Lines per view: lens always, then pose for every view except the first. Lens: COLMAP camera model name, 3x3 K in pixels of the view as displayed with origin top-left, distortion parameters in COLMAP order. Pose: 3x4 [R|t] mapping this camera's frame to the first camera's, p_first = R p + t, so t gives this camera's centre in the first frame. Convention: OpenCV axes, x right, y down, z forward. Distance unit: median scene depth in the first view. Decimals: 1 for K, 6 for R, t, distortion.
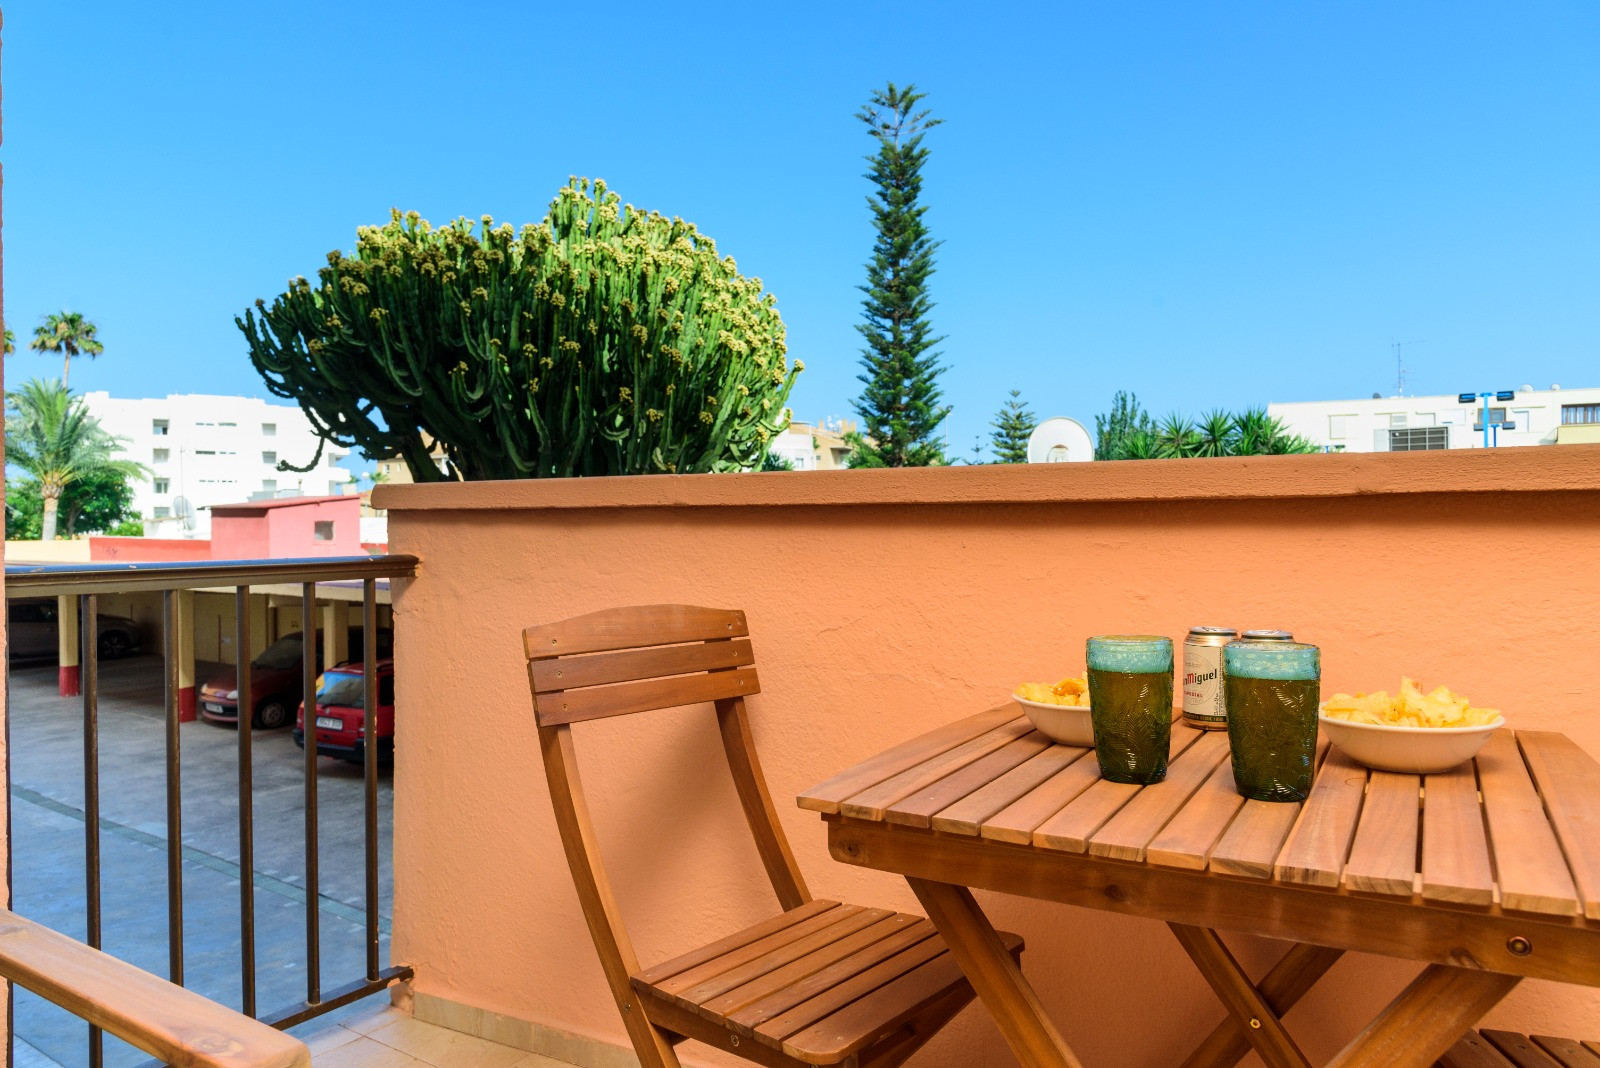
lens RADIAL K [[1090.8, 0, 790.3], [0, 1090.8, 537.9], [0, 0, 1]] dist [0.011194, -0.000854]
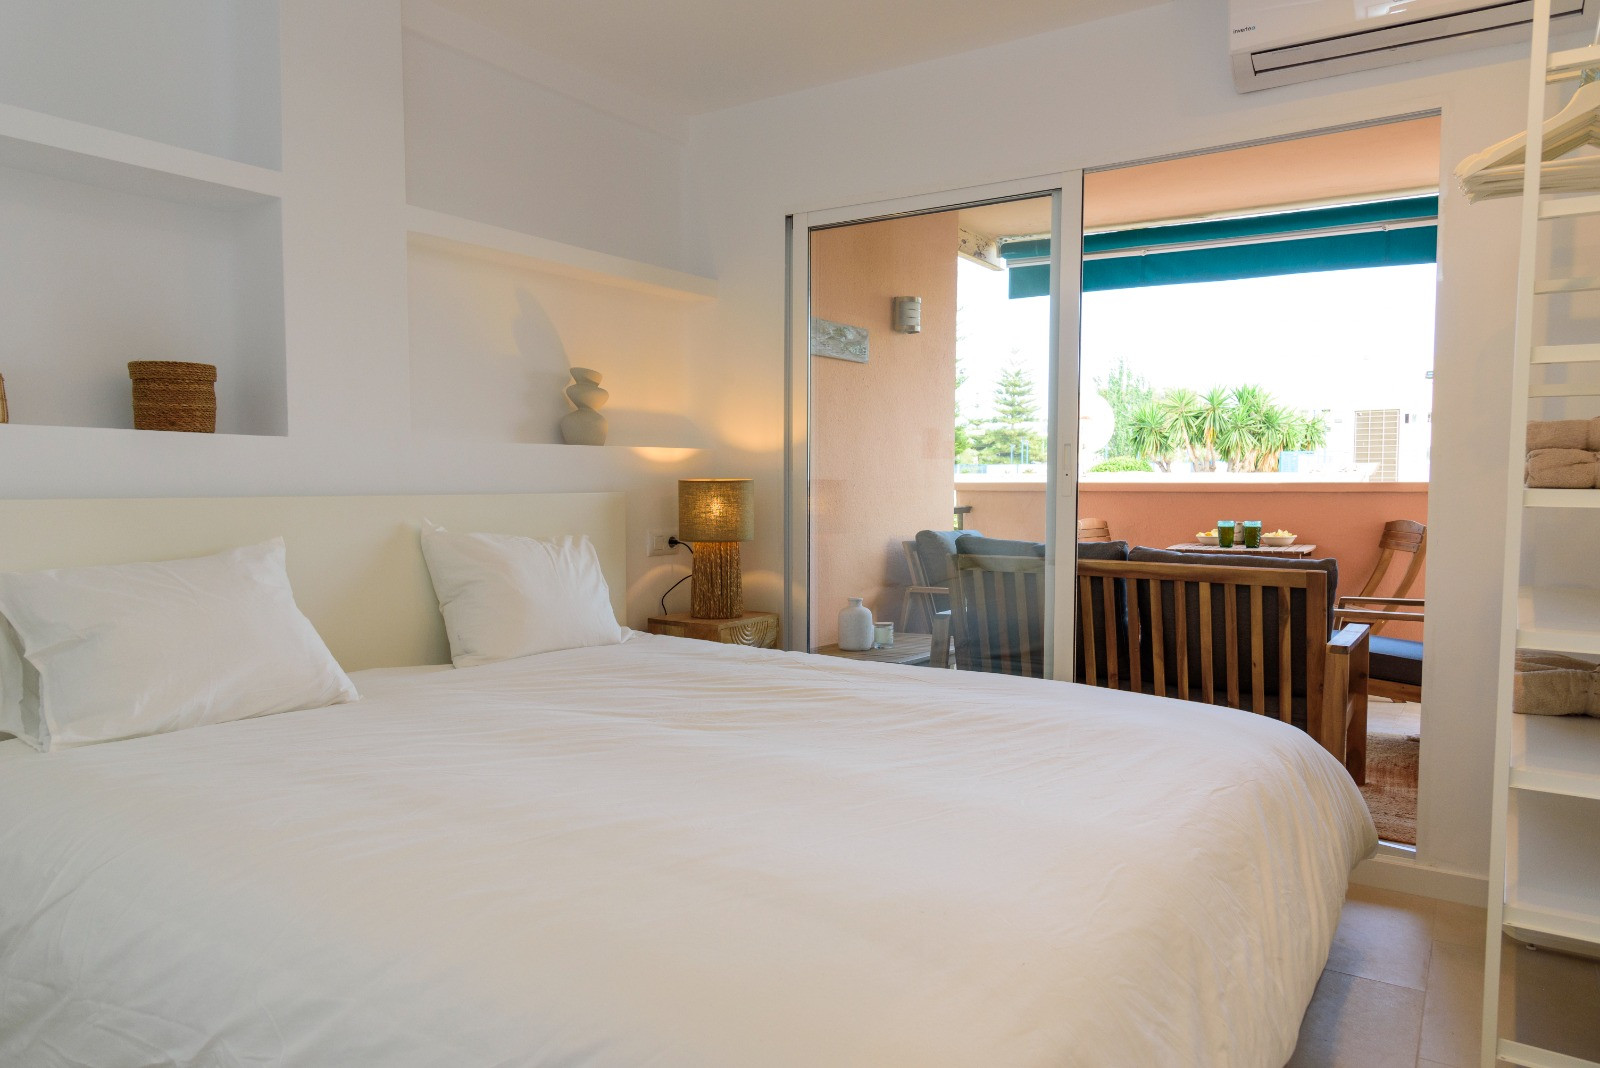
lens RADIAL K [[1066.2, 0, 797.4], [0, 1066.2, 544.4], [0, 0, 1]] dist [0.026542, -0.019476]
pose [[0.999988, -0.000851, 0.004817, -0.157195], [0.000617, 0.998829, 0.048377, -0.004456], [-0.004852, -0.048373, 0.998818, -0.365327]]
